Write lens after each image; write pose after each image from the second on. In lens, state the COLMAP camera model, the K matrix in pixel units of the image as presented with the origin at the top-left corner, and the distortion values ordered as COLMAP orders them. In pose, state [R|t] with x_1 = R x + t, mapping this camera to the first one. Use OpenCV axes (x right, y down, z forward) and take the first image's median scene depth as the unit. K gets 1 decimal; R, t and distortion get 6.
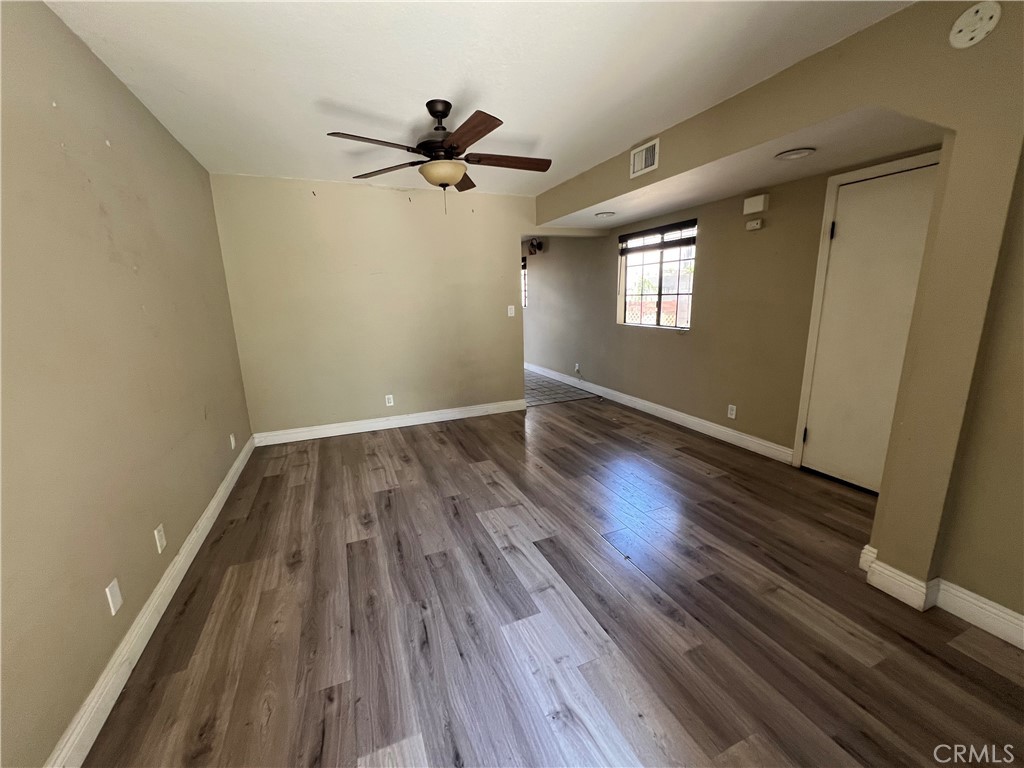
lens RADIAL K [[411.6, 0, 515.4], [0, 411.6, 384.0], [0, 0, 1]] dist [-0.000243, 0.000136]
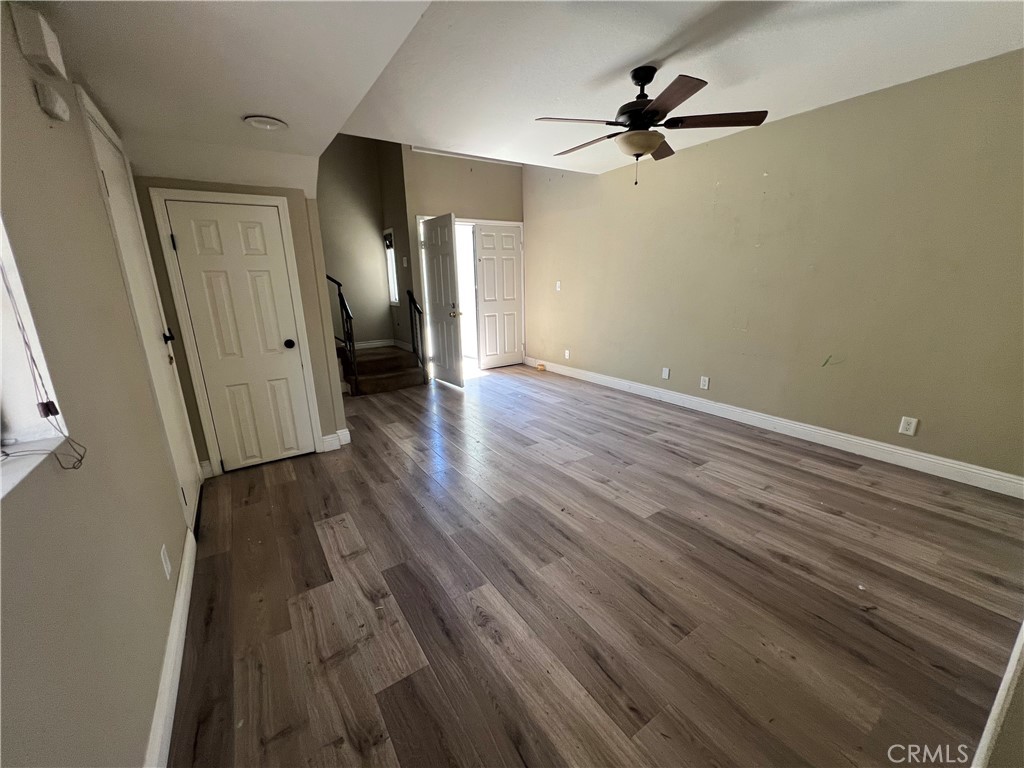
lens RADIAL K [[411.6, 0, 513.1], [0, 411.6, 384.0], [0, 0, 1]] dist [-0.000243, 0.000136]
pose [[-0.982039, 0.090966, -0.165300, 0.273845], [0.007393, 0.893981, 0.448043, -0.355354], [0.188532, 0.438774, -0.878597, 1.674950]]
